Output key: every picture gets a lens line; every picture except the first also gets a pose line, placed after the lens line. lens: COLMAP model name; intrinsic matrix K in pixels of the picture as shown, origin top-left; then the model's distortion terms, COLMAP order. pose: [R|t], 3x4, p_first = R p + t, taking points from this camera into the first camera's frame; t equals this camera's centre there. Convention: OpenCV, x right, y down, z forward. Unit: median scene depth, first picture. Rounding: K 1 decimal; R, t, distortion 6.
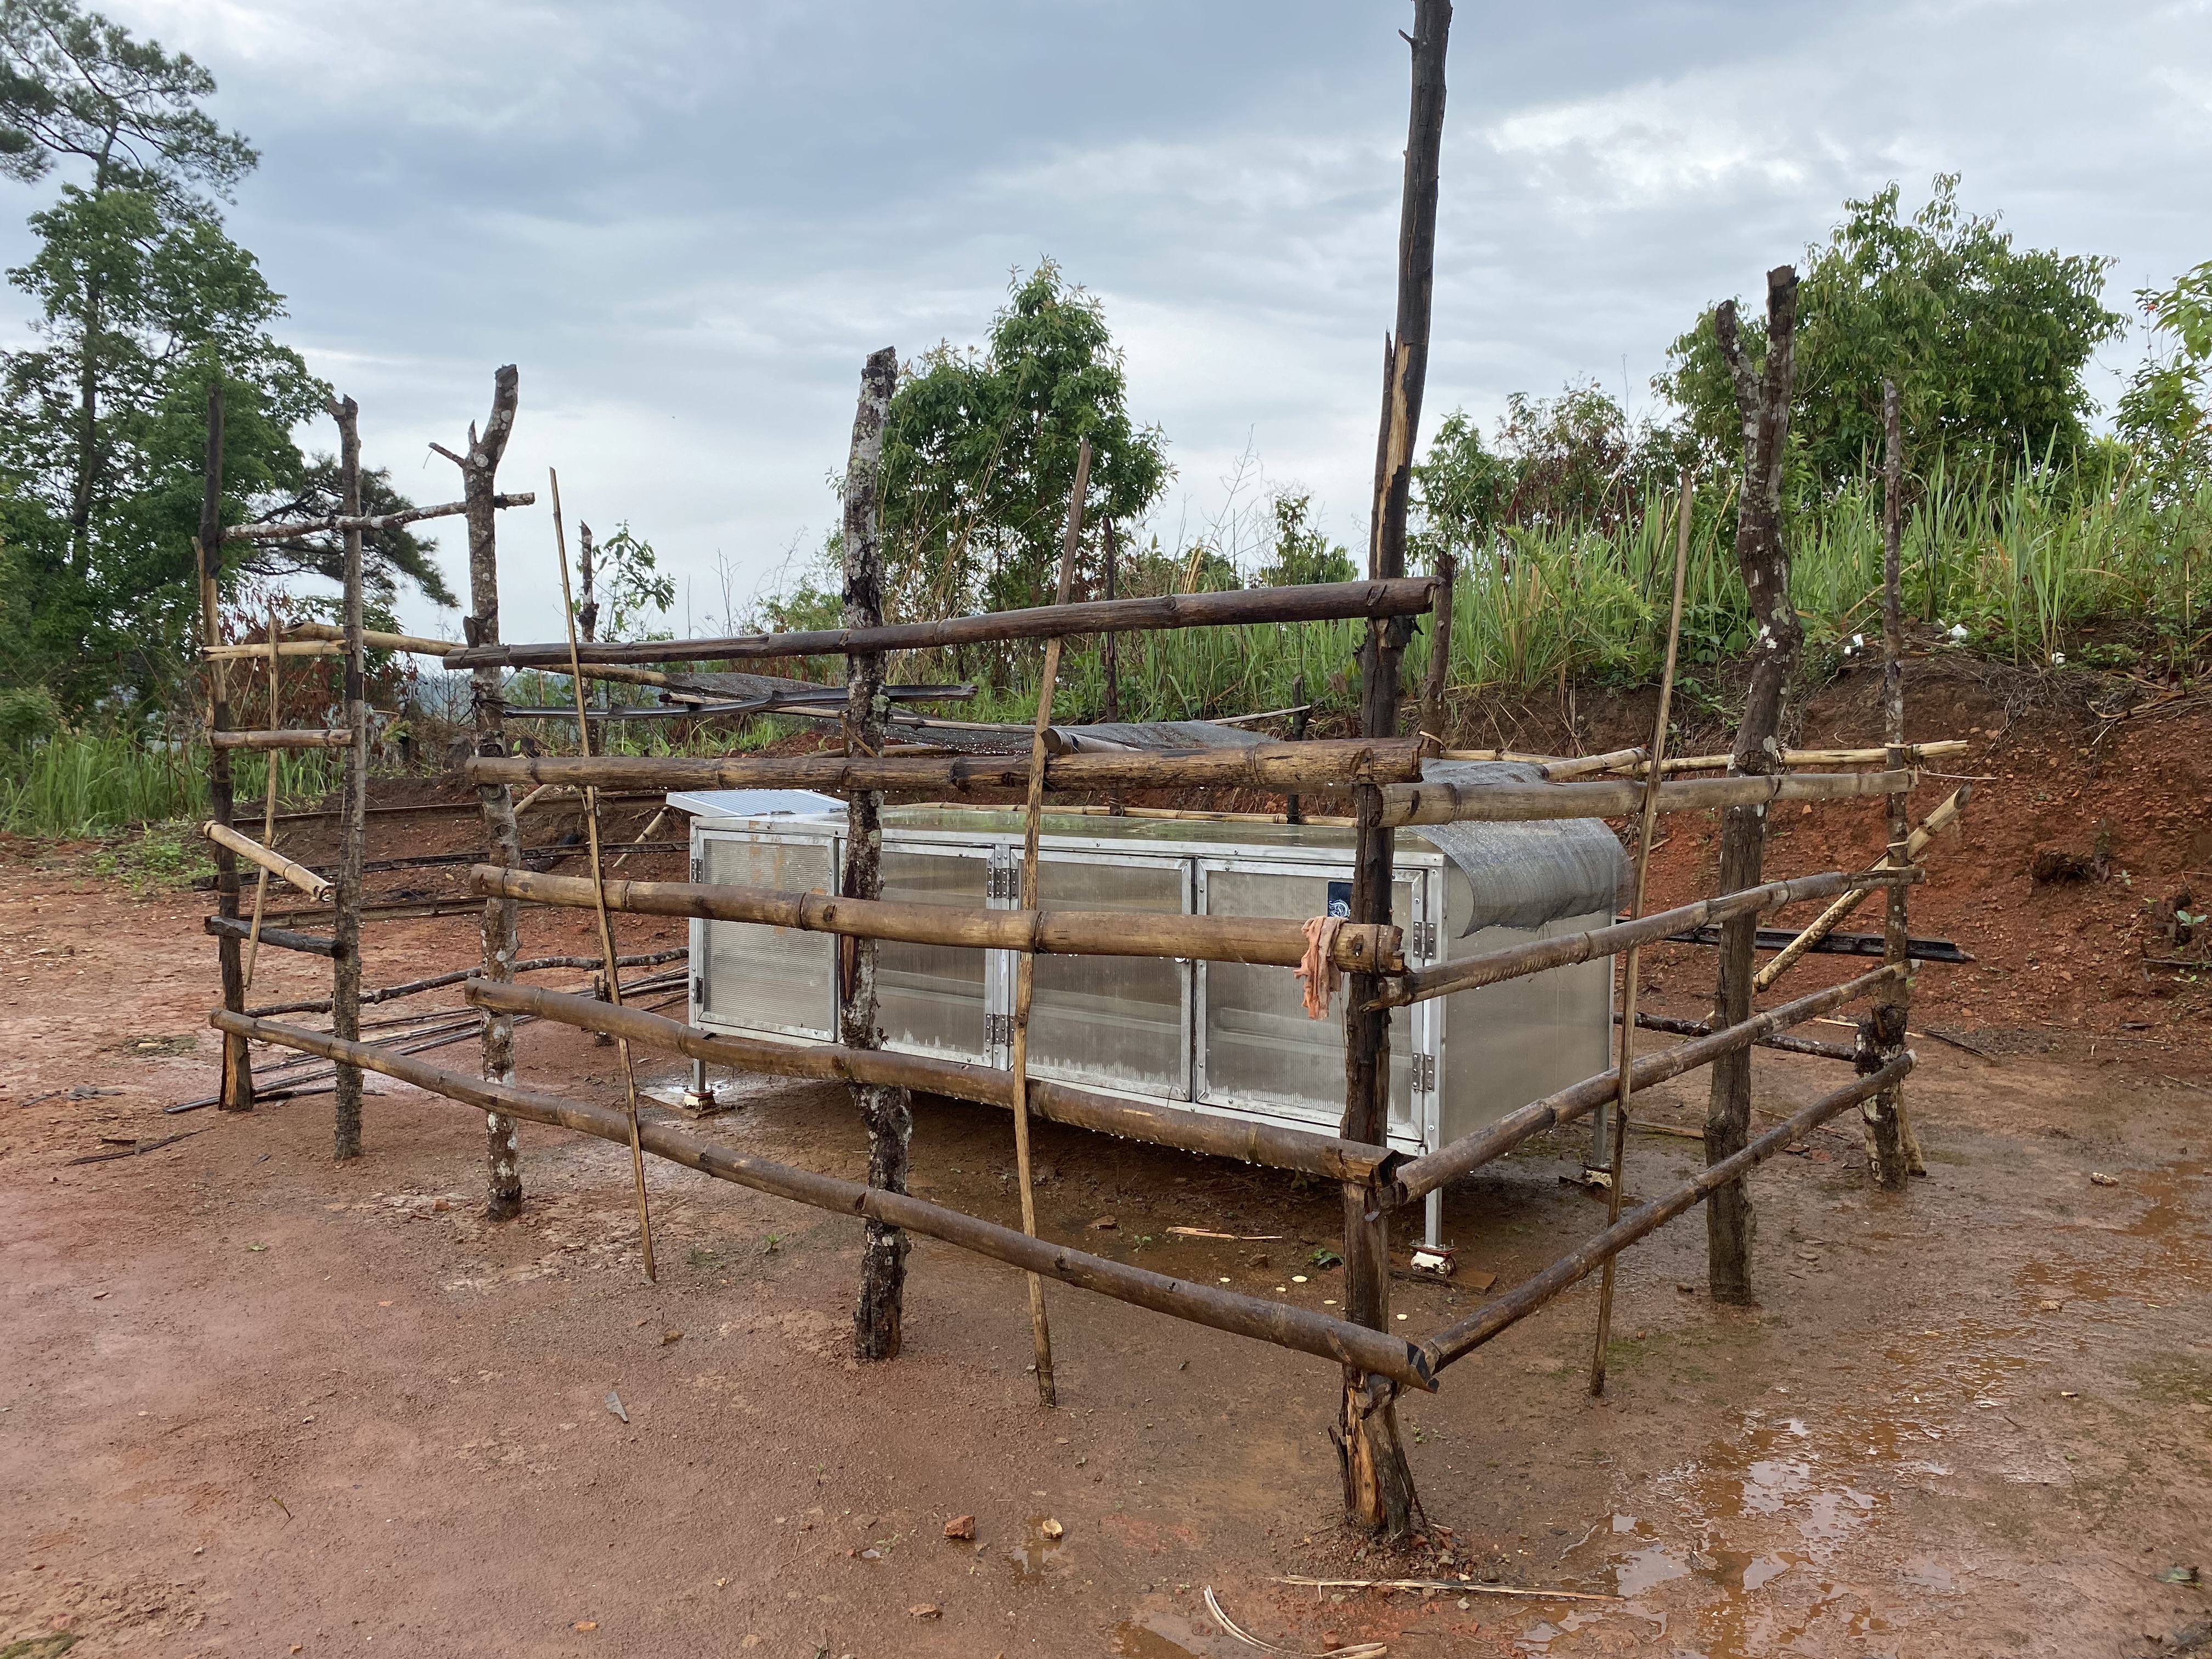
lens RADIAL K [[1731.3, 0, 1106.0], [0, 1731.3, 829.5], [0, 0, 1]] dist [0.046755, -0.043957]
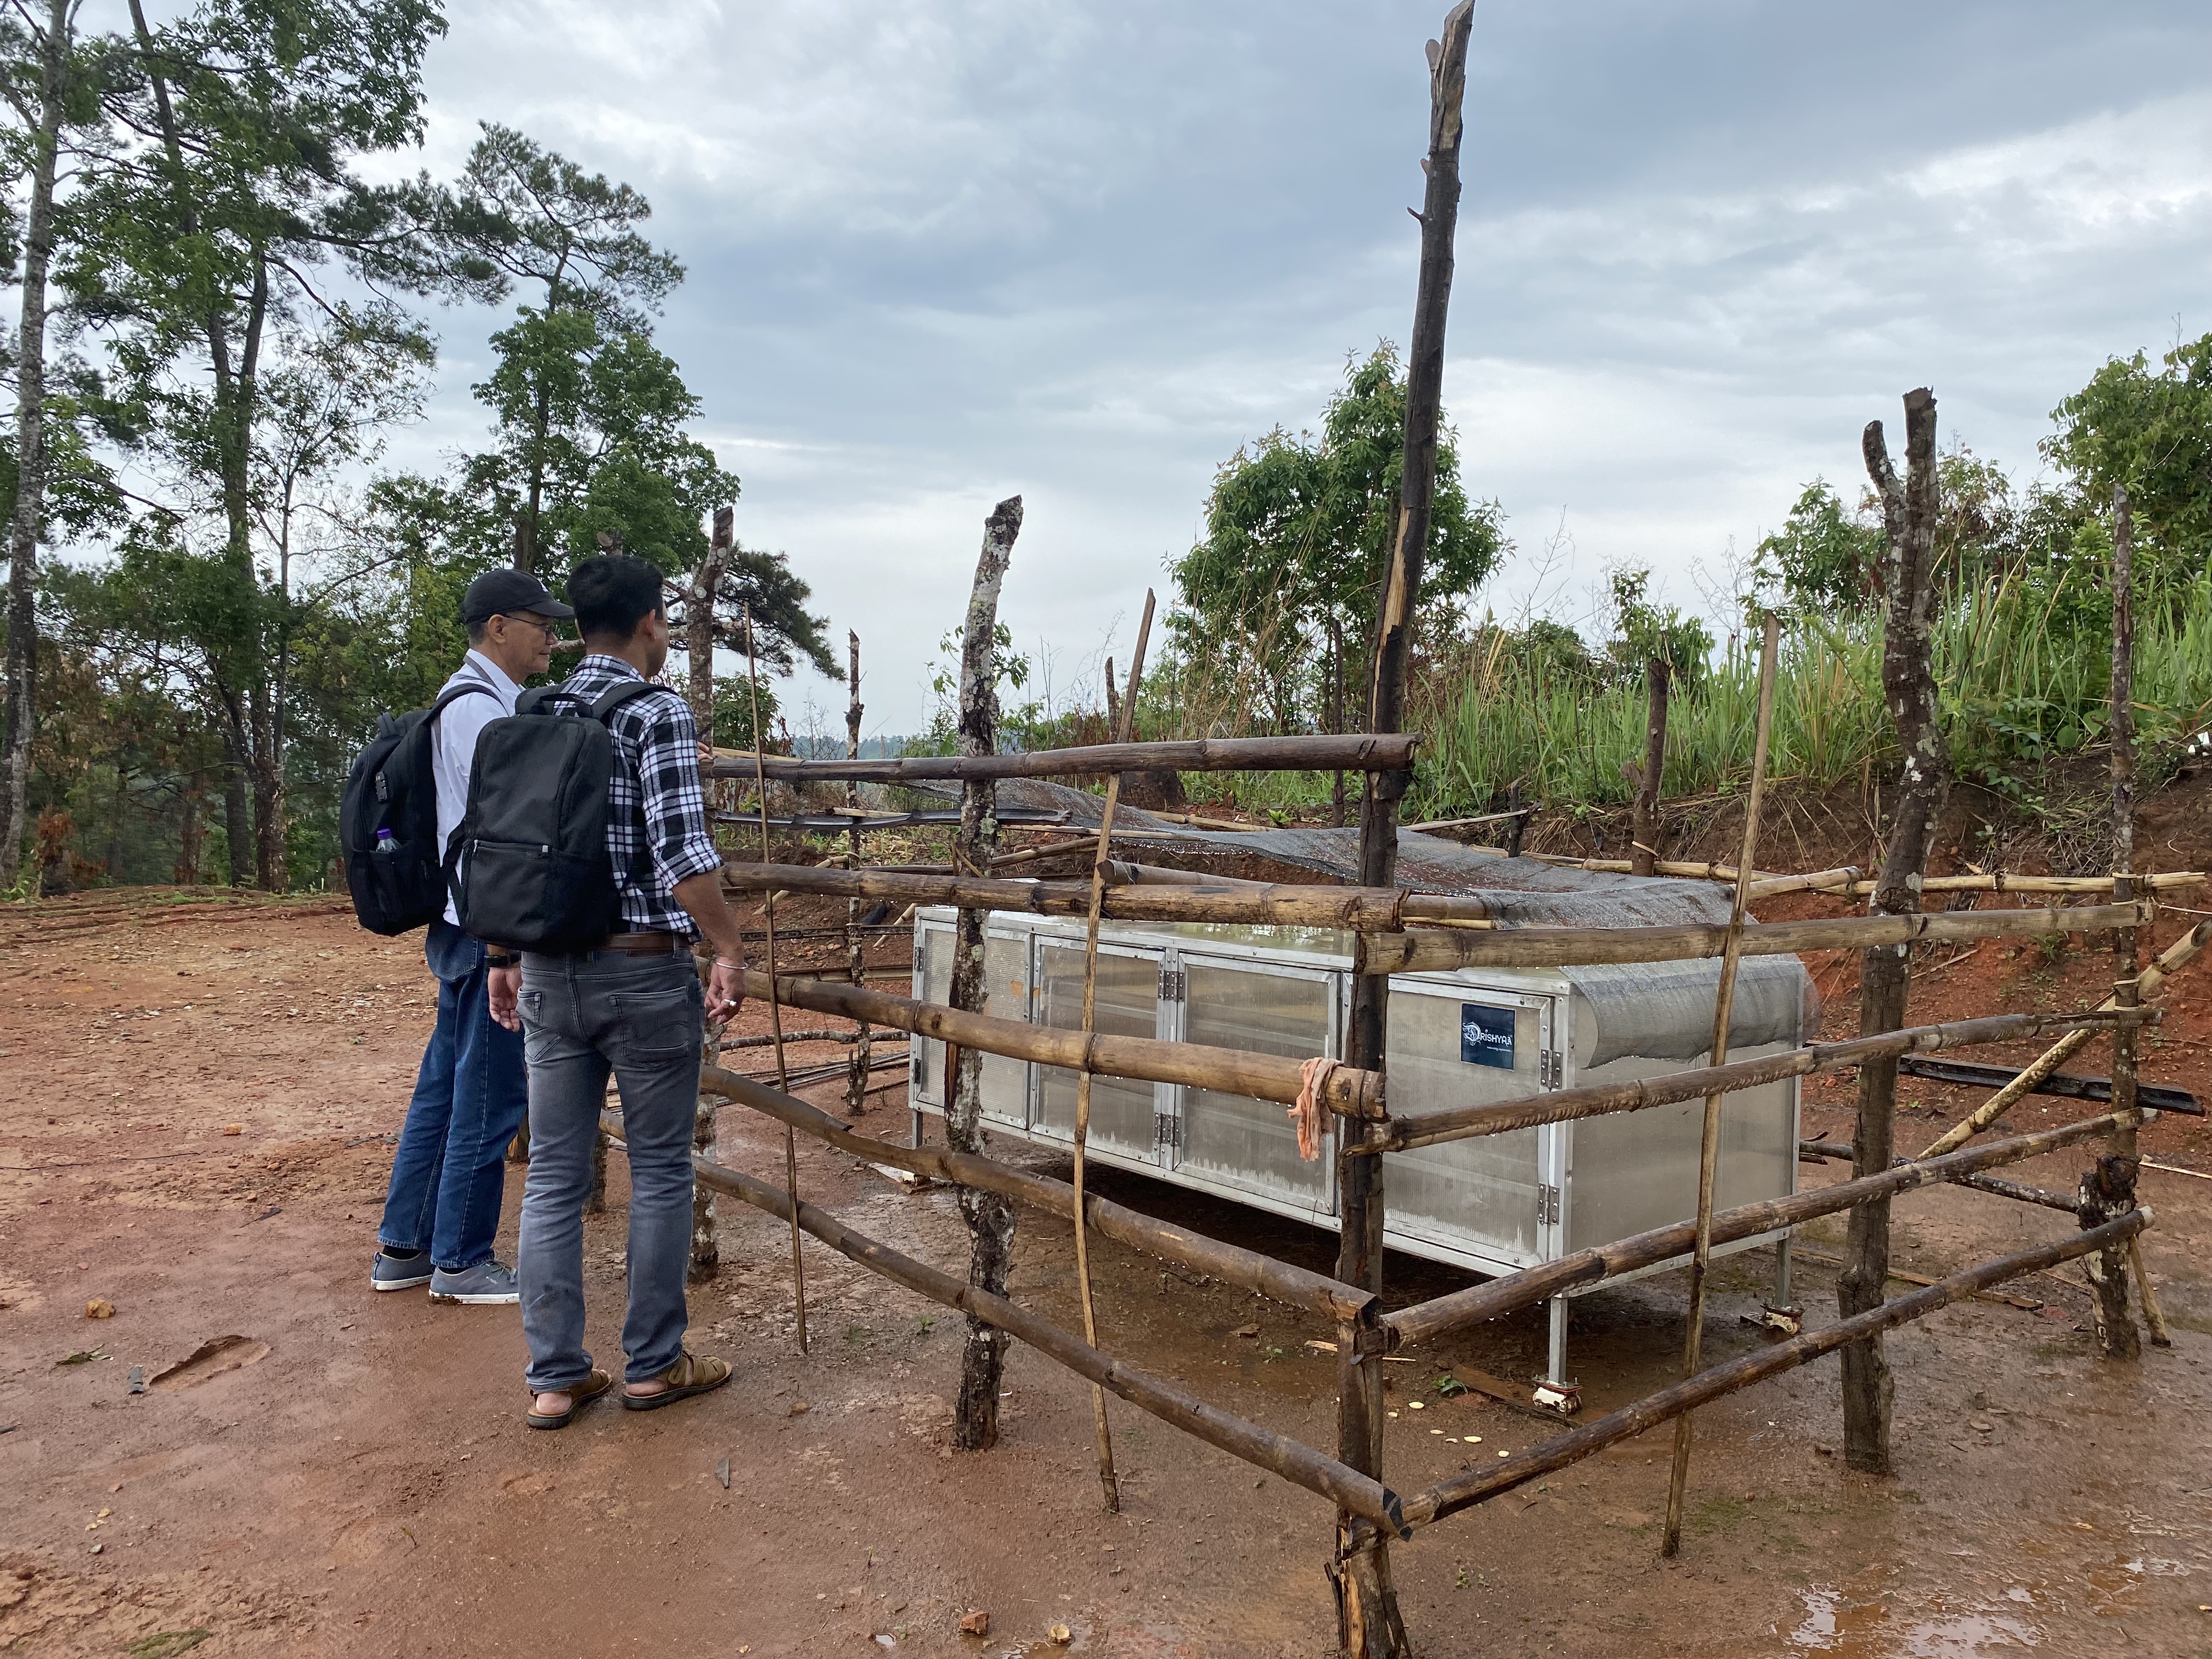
lens RADIAL K [[1731.3, 0, 1106.0], [0, 1731.3, 829.5], [0, 0, 1]] dist [0.038828, -0.038476]
pose [[0.978515, 0.018625, -0.205331, 0.109447], [-0.026724, 0.998967, -0.036741, -0.023043], [0.204435, 0.041439, 0.978003, -0.018752]]
